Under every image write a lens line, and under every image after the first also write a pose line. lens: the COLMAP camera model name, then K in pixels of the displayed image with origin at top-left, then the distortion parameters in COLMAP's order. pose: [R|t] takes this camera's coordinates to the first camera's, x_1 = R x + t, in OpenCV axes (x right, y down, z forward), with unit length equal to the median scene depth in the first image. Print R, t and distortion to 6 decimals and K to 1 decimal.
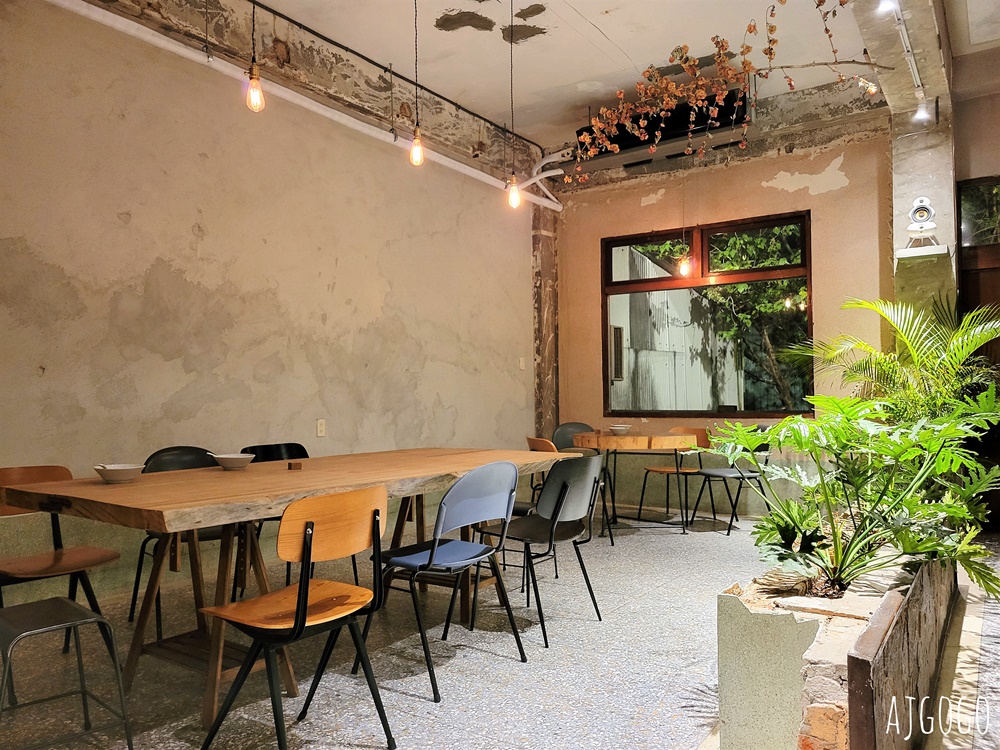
lens RADIAL K [[750.9, 0, 506.7], [0, 750.9, 376.8], [0, 0, 1]] dist [0.053914, -0.043866]
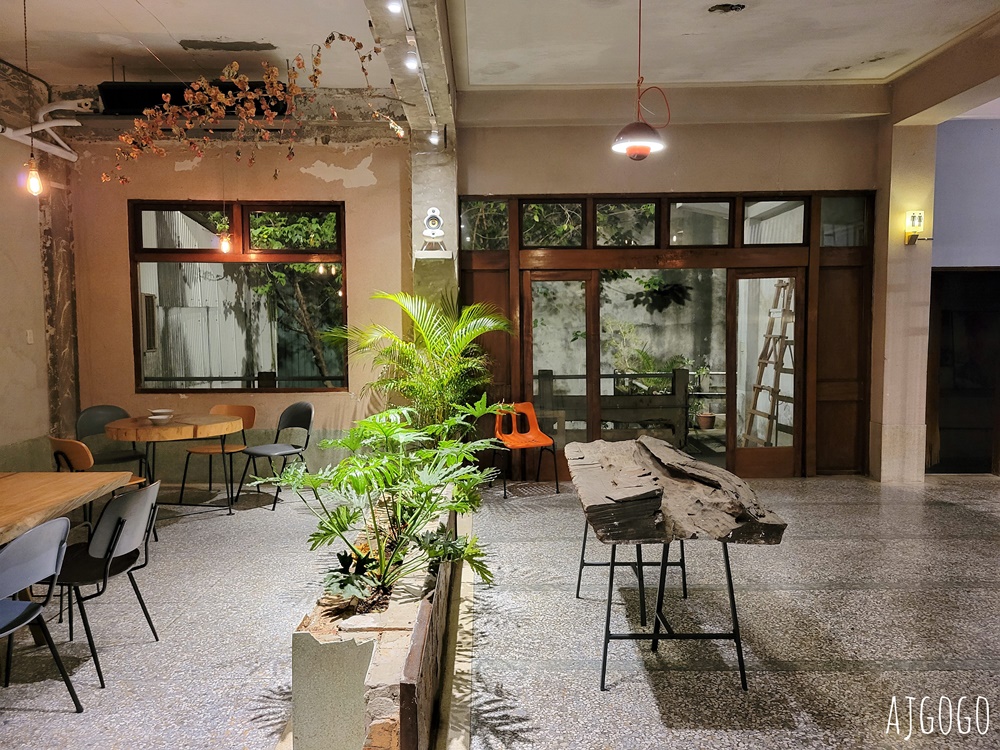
lens RADIAL K [[748.1, 0, 503.0], [0, 748.1, 368.7], [0, 0, 1]] dist [0.059932, -0.055371]
pose [[0.822800, -0.029349, 0.567573, -0.037791], [-0.018725, 0.996724, 0.078685, -0.078989], [-0.568023, -0.075370, 0.819554, -0.040029]]
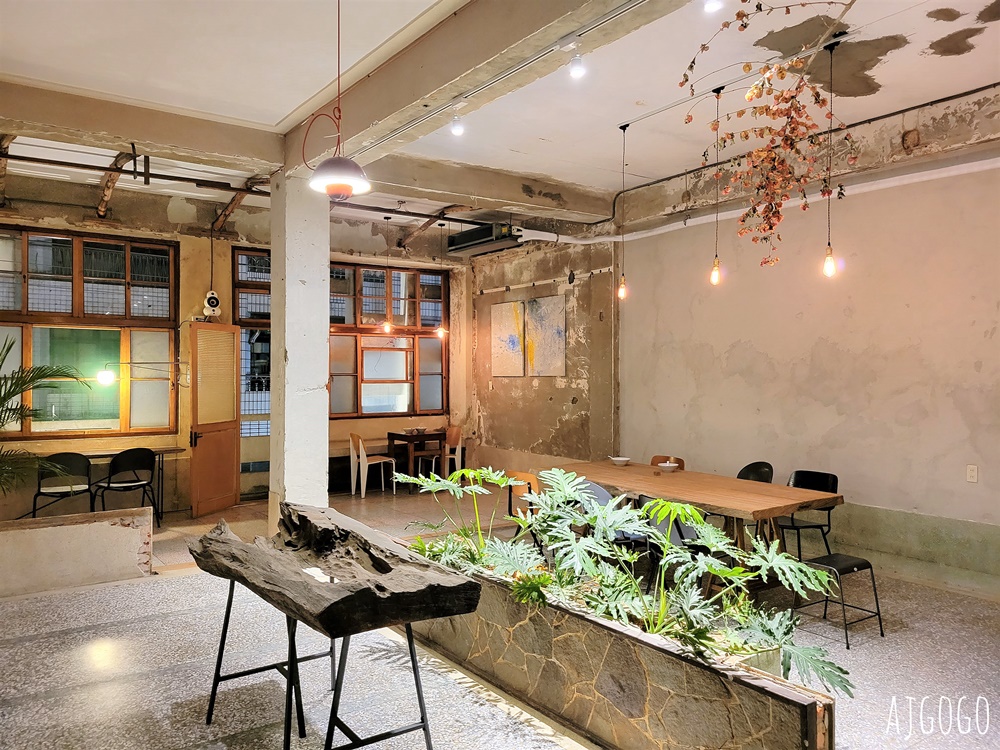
lens RADIAL K [[750.9, 0, 506.7], [0, 750.9, 376.8], [0, 0, 1]] dist [0.053914, -0.043866]
pose [[-0.349579, 0.015262, -0.936783, 0.869157], [0.022375, 0.999718, 0.007937, -0.079308], [0.936640, -0.018186, -0.349821, 0.713007]]
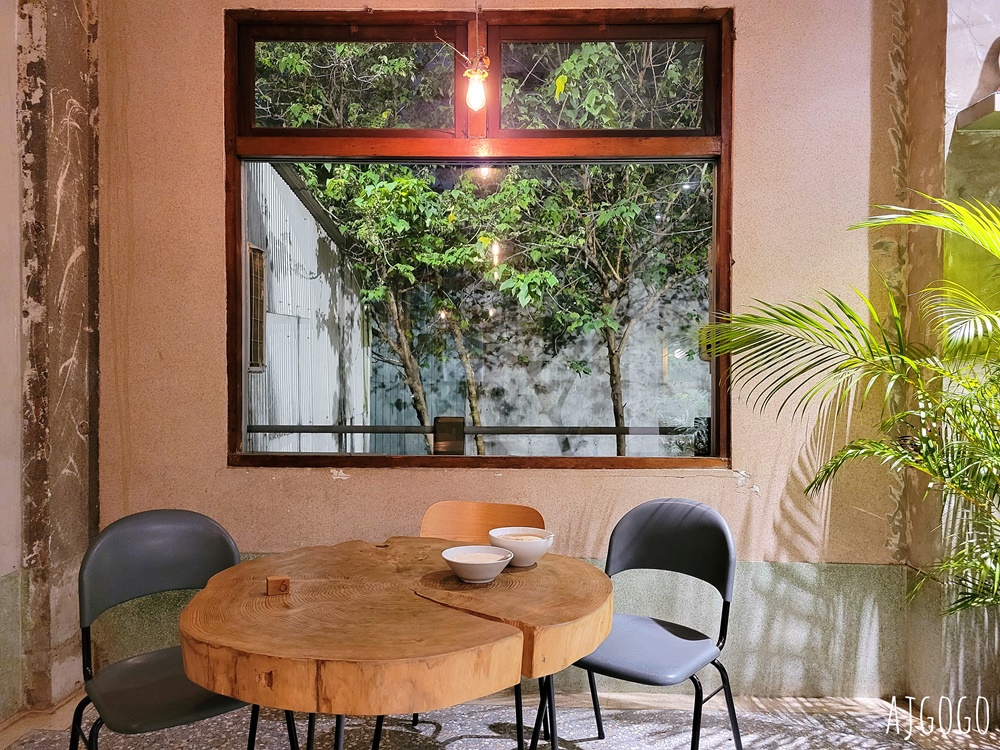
lens RADIAL K [[765.7, 0, 501.1], [0, 765.7, 369.8], [0, 0, 1]] dist [0.056739, -0.052686]
pose [[0.841167, 0.008702, 0.540705, 0.039189], [-0.024138, 0.999478, 0.021465, -0.012584], [-0.540236, -0.031107, 0.840939, 0.769543]]
